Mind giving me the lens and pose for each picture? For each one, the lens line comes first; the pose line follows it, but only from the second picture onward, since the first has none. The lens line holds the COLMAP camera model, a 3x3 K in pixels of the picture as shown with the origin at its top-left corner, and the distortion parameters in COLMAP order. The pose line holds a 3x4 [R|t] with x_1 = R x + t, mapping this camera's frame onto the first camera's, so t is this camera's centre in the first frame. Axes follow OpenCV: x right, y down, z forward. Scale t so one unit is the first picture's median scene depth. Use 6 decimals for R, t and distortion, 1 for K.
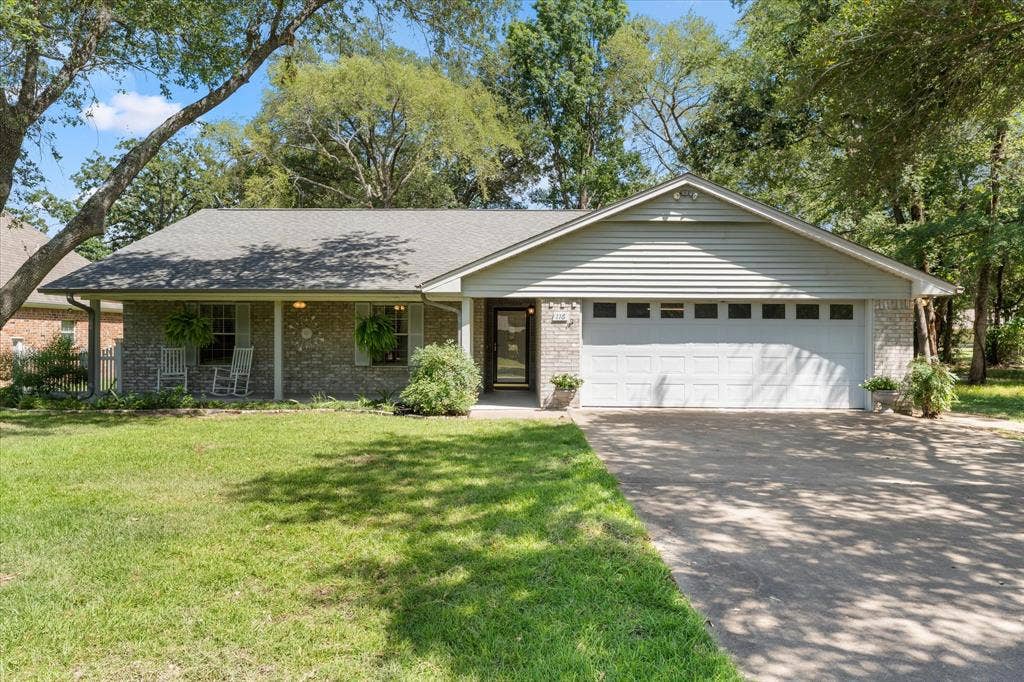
lens RADIAL K [[493.1, 0, 505.5], [0, 493.1, 334.1], [0, 0, 1]] dist [-0.000665, -0.000894]
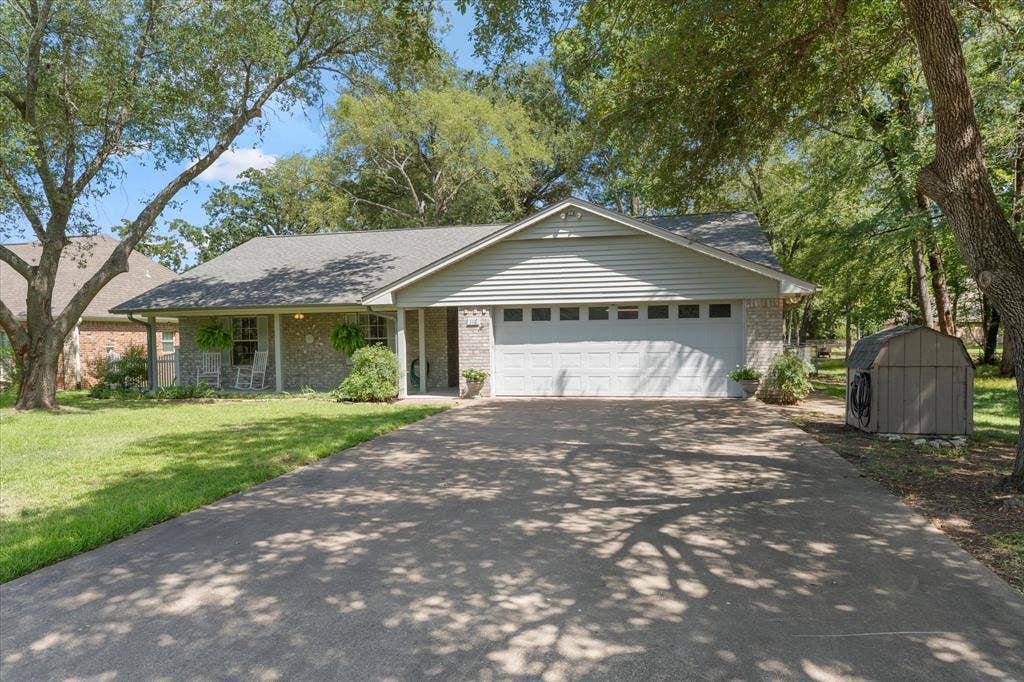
lens RADIAL K [[487.3, 0, 529.0], [0, 487.3, 342.8], [0, 0, 1]] dist [-0.002211, -0.000771]
pose [[0.988288, -0.018431, -0.151486, 0.420463], [0.021009, 0.999660, 0.015434, 0.001175], [0.151150, -0.018436, 0.988339, -0.157090]]
